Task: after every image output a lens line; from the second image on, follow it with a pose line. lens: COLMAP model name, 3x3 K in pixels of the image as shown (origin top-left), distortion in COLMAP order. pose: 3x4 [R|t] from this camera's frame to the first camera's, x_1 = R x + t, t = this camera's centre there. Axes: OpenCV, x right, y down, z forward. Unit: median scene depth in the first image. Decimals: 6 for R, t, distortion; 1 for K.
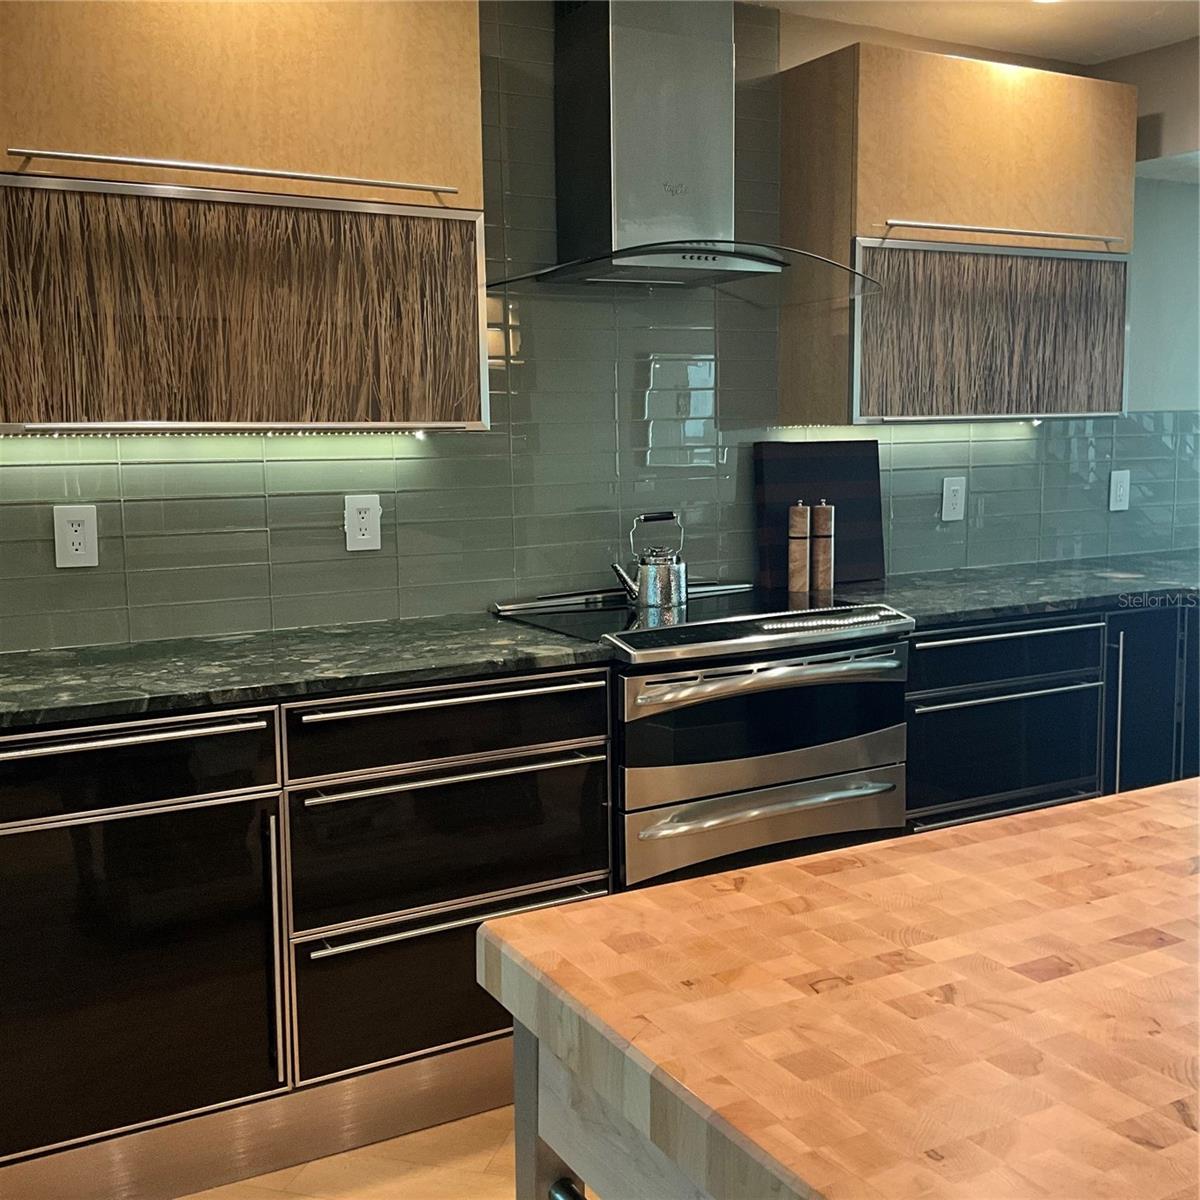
lens RADIAL K [[1310.9, 0, 606.1], [0, 1310.9, 585.4], [0, 0, 1]] dist [0.146239, -0.377956]
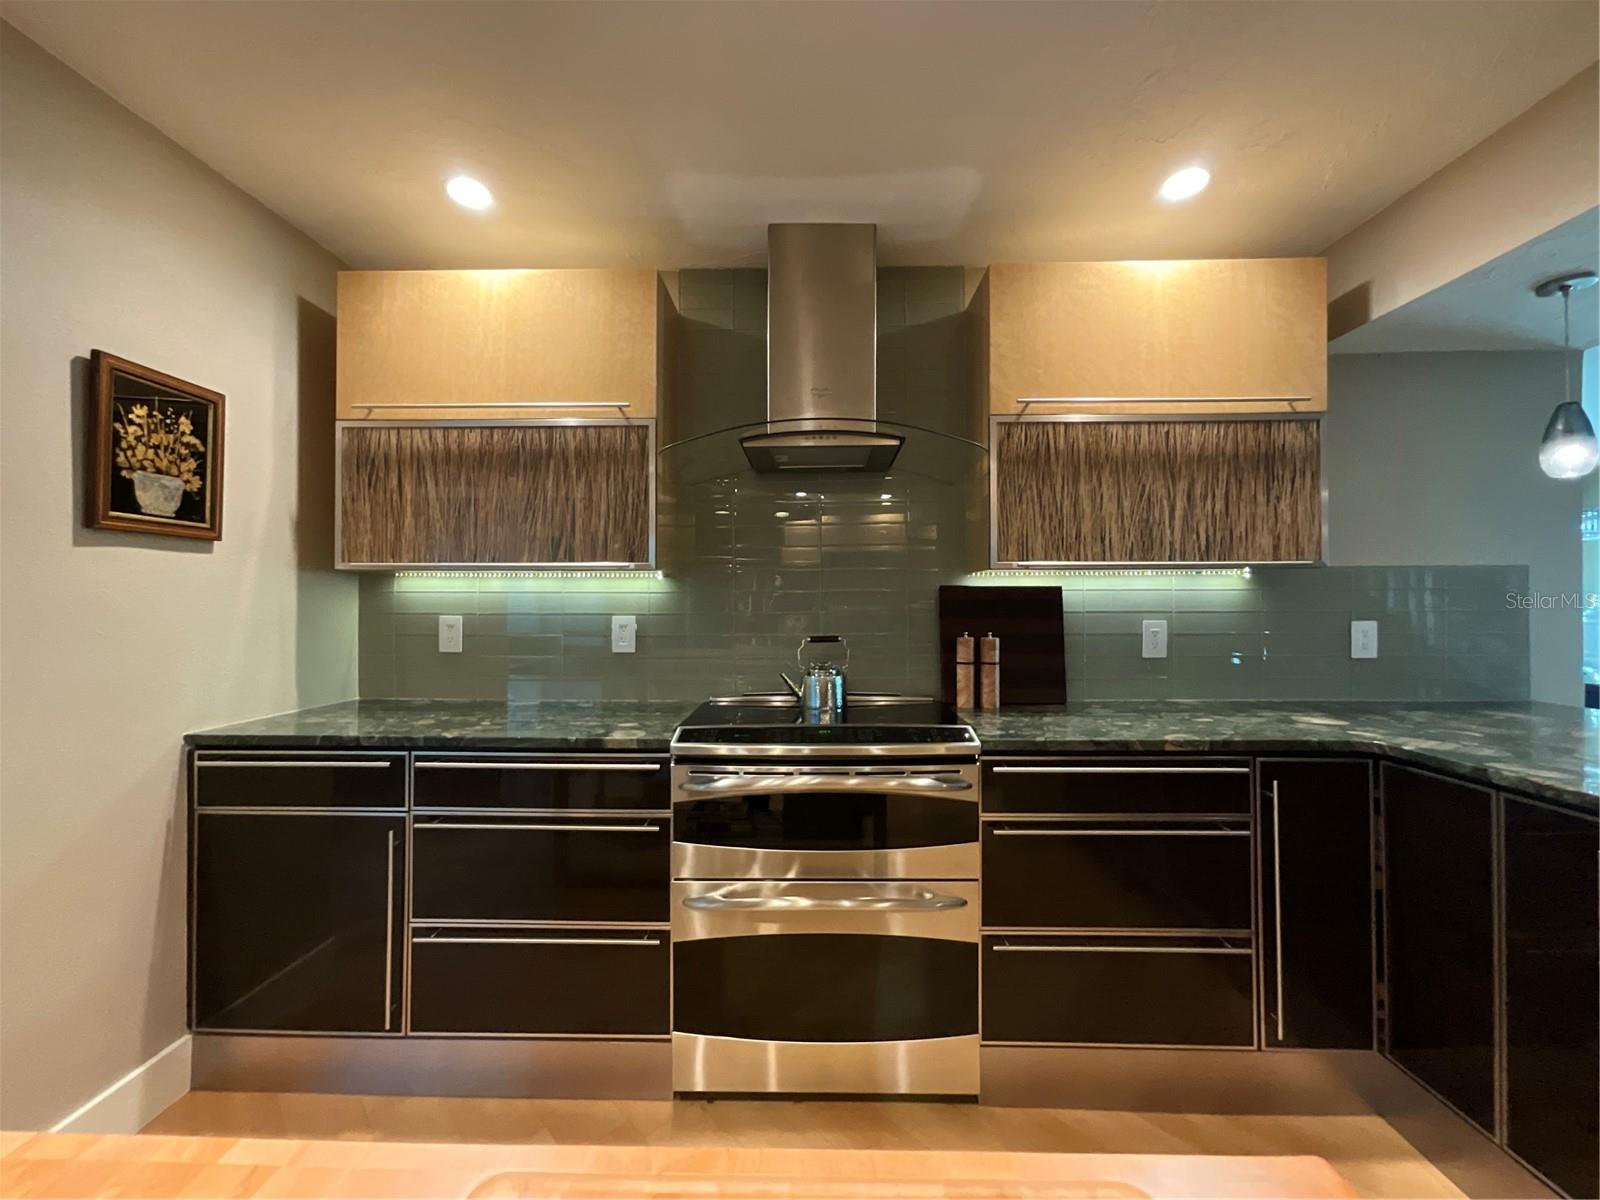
lens RADIAL K [[637.2, 0, 800.0], [0, 637.2, 600.0], [0, 0, 1]] dist [-0.008639, -0.000137]
pose [[0.861615, 0.007479, -0.507507, 0.333072], [-0.071837, 0.991623, -0.107349, -0.020856], [0.502452, 0.128951, 0.854935, 0.435496]]
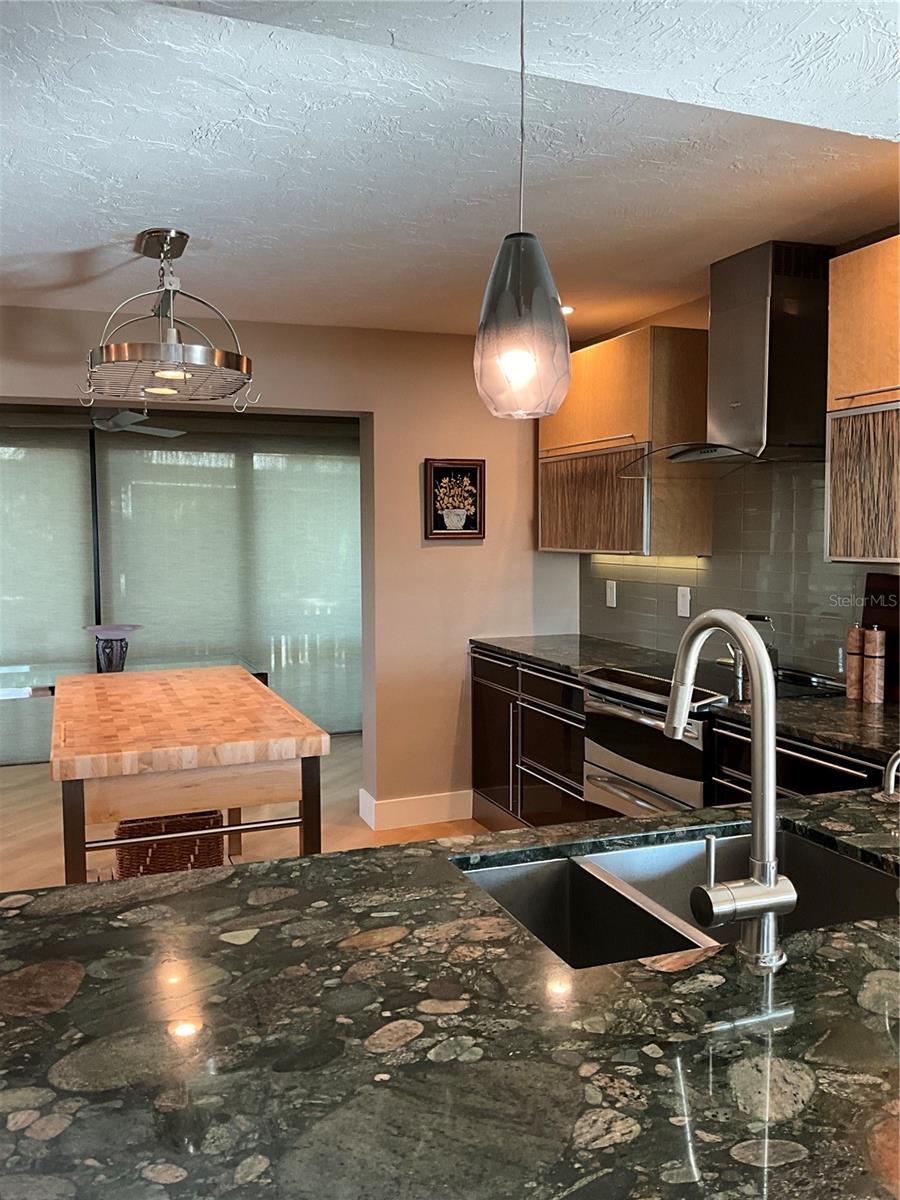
lens RADIAL K [[994.2, 0, 450.0], [0, 994.2, 600.0], [0, 0, 1]] dist [0.081460, -0.133507]
pose [[-0.146113, 0.080006, -0.986027, 1.173151], [-0.115627, 0.988511, 0.097342, -0.139316], [0.982487, 0.128235, -0.135184, 0.798211]]
